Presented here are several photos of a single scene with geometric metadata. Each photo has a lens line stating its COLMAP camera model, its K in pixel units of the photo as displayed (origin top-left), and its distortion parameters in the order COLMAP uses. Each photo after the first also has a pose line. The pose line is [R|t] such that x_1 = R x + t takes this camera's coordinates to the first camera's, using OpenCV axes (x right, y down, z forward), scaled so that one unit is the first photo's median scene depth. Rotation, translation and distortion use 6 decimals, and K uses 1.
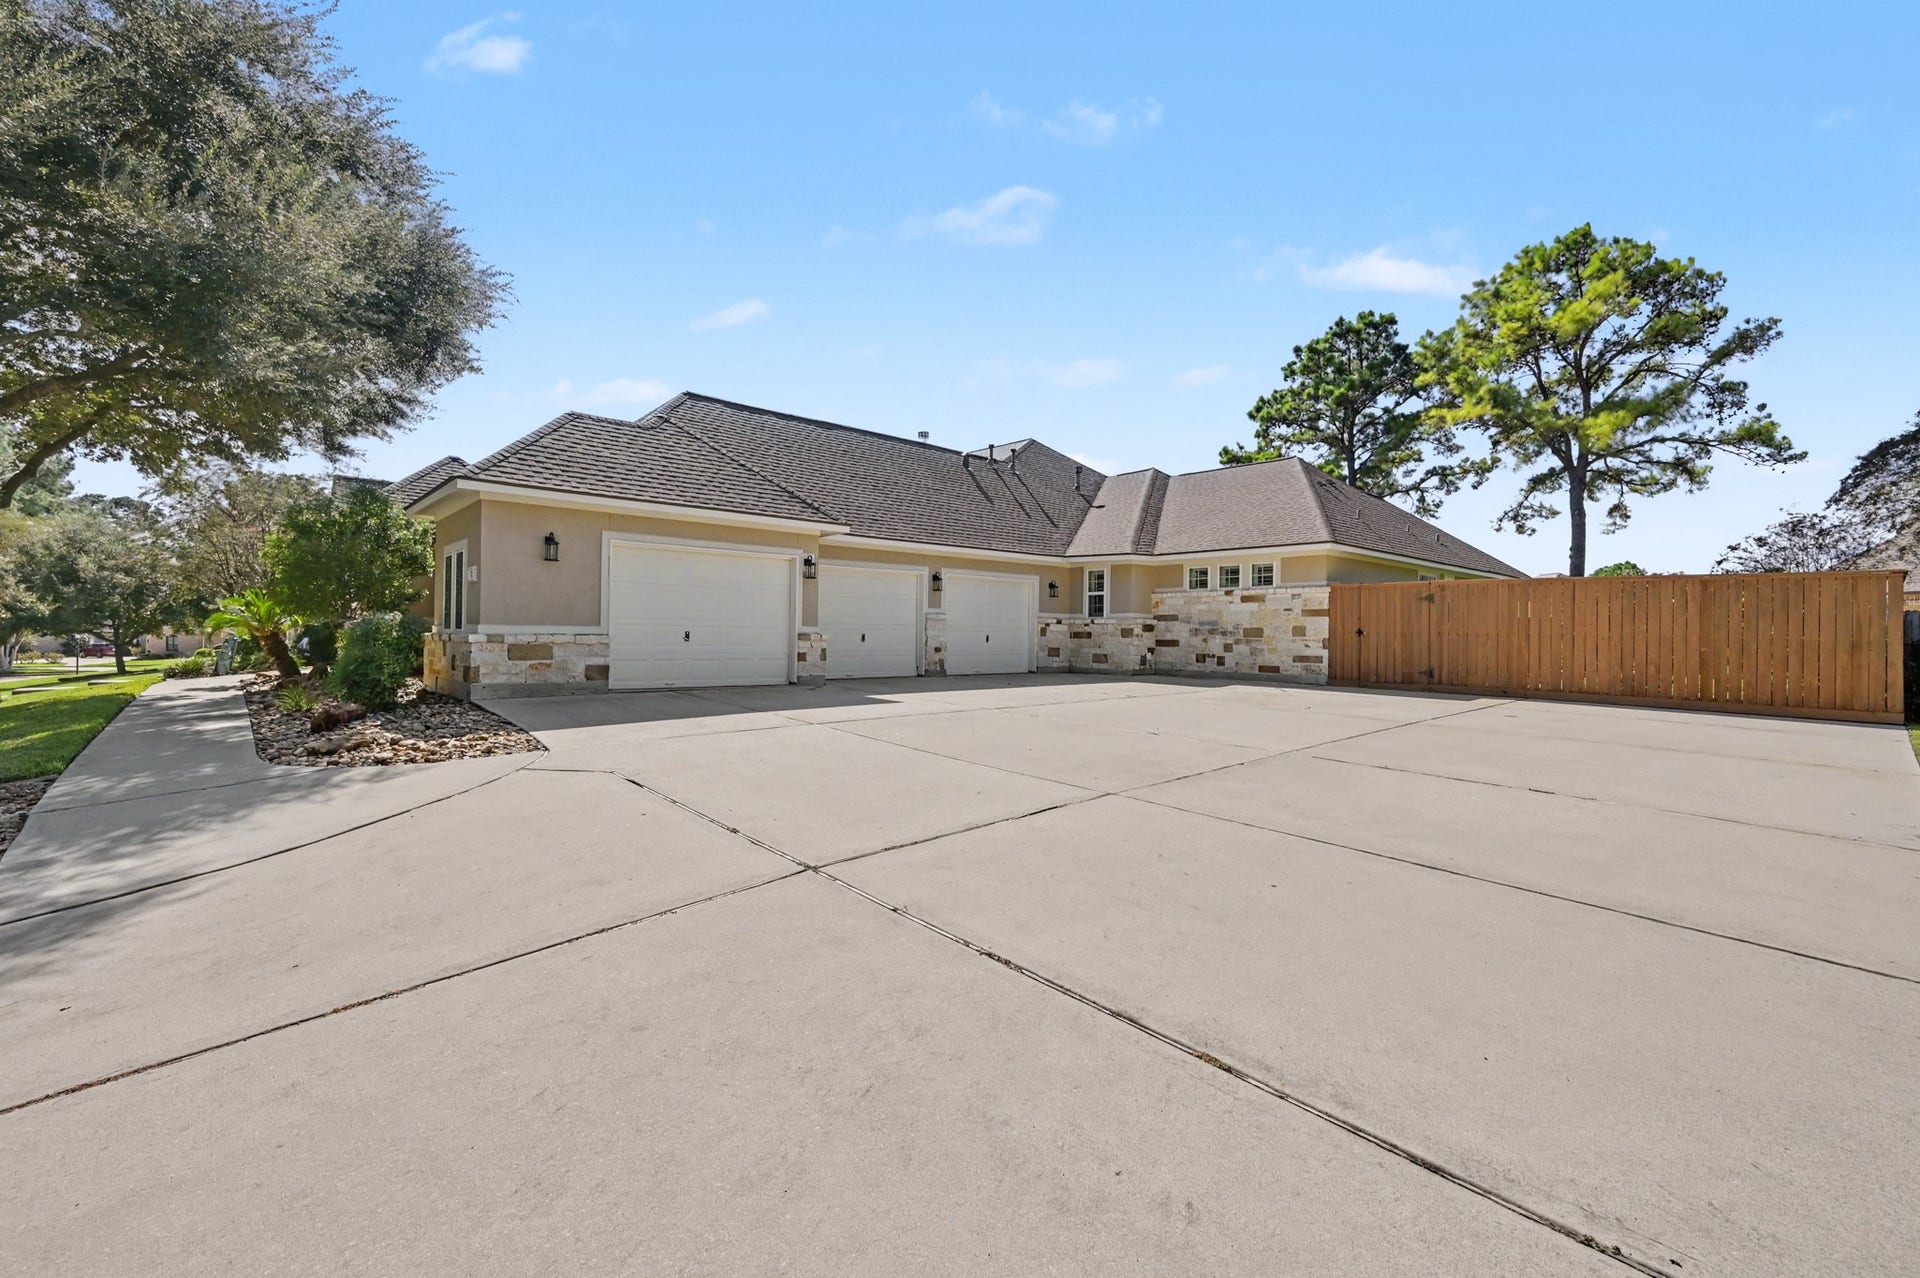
lens RADIAL K [[774.3, 0, 960.0], [0, 774.3, 639.0], [0, 0, 1]] dist [0.009937, 0.000016]
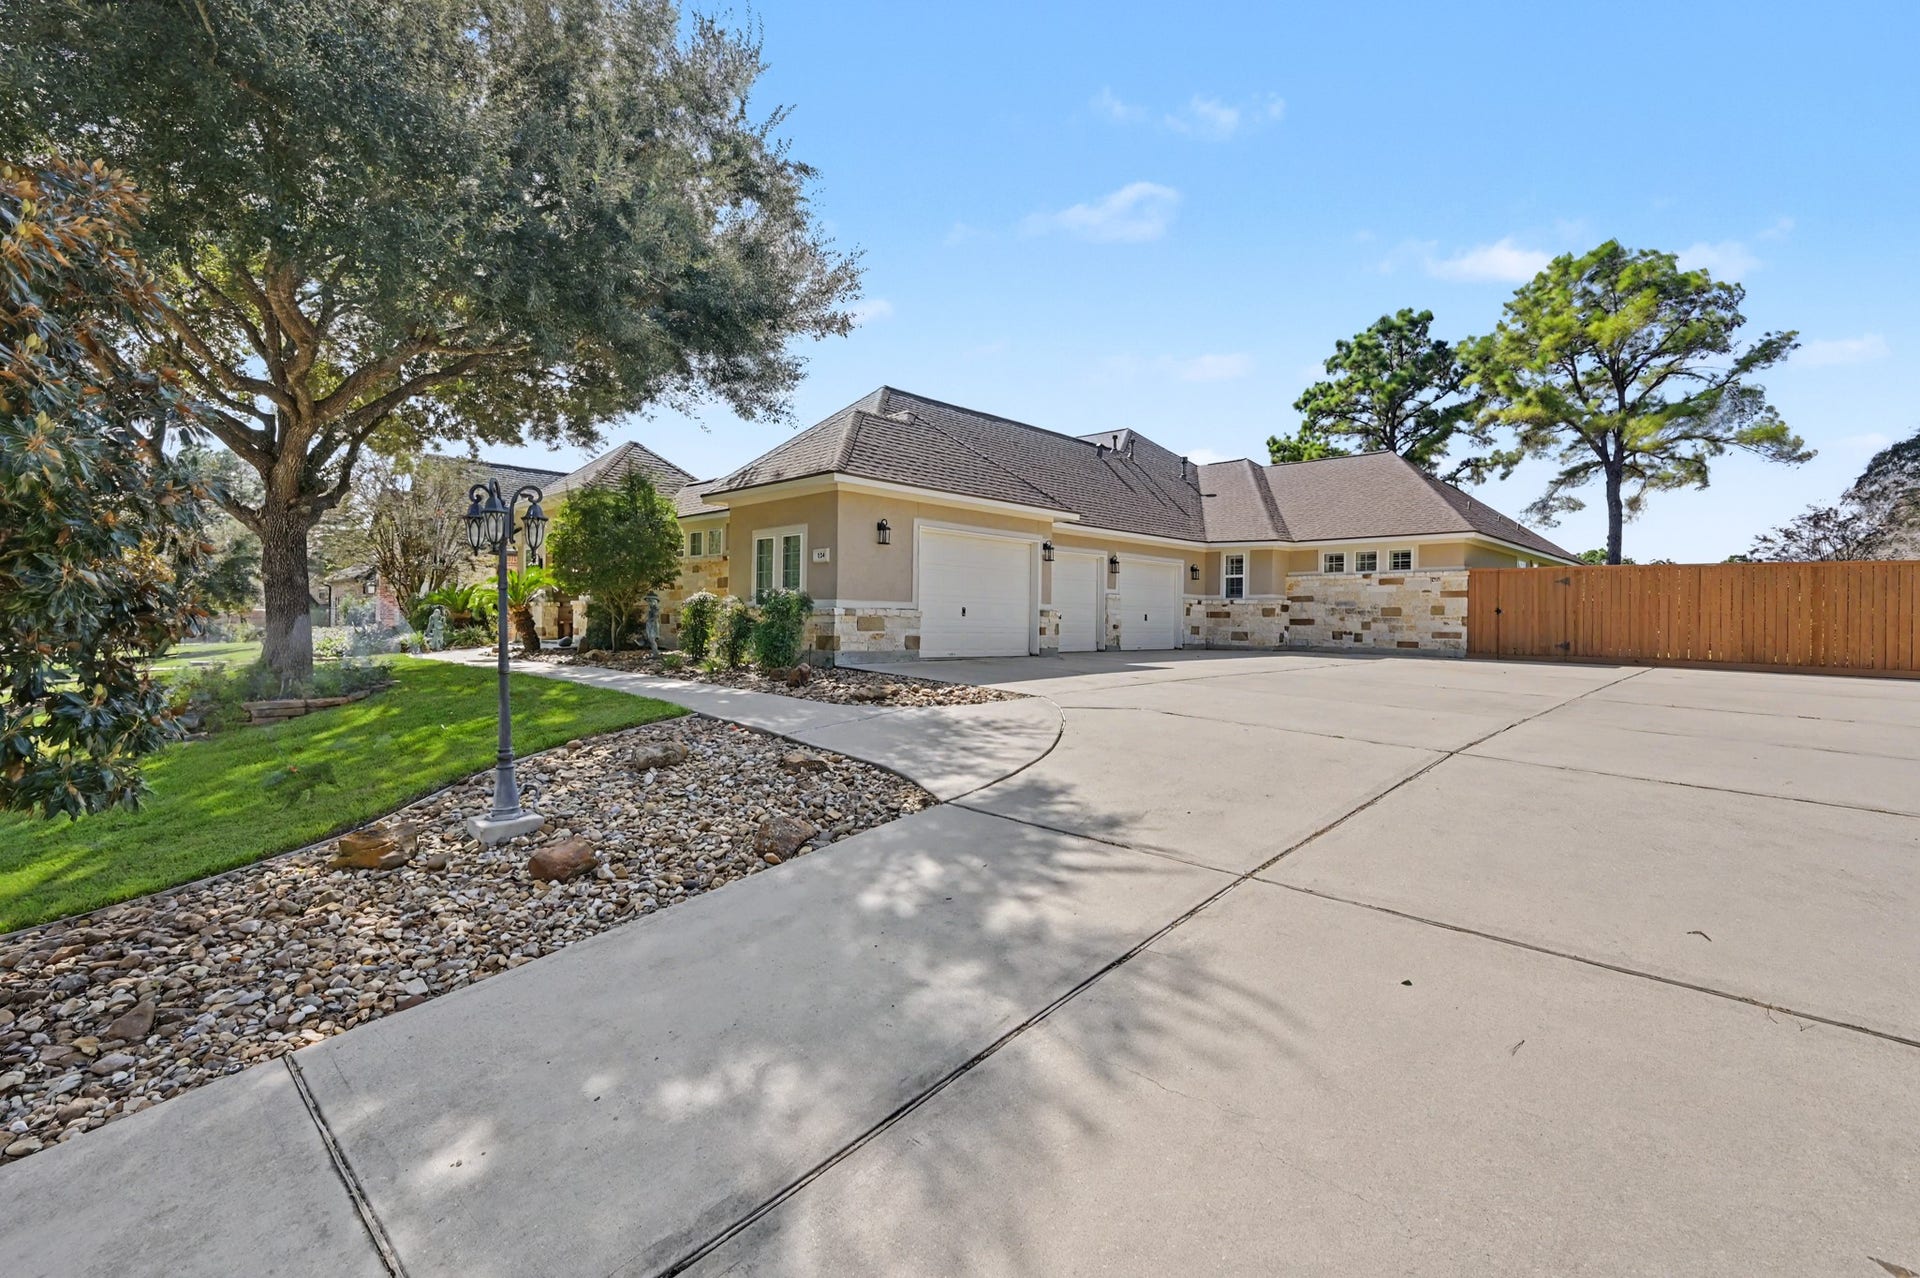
lens RADIAL K [[797.3, 0, 960.0], [0, 797.3, 639.0], [0, 0, 1]] dist [-0.000900, -0.000007]
pose [[0.998831, -0.000103, 0.048340, -0.264468], [-0.000715, 0.999857, 0.016917, 0.010541], [-0.048335, -0.016932, 0.998688, -0.101524]]
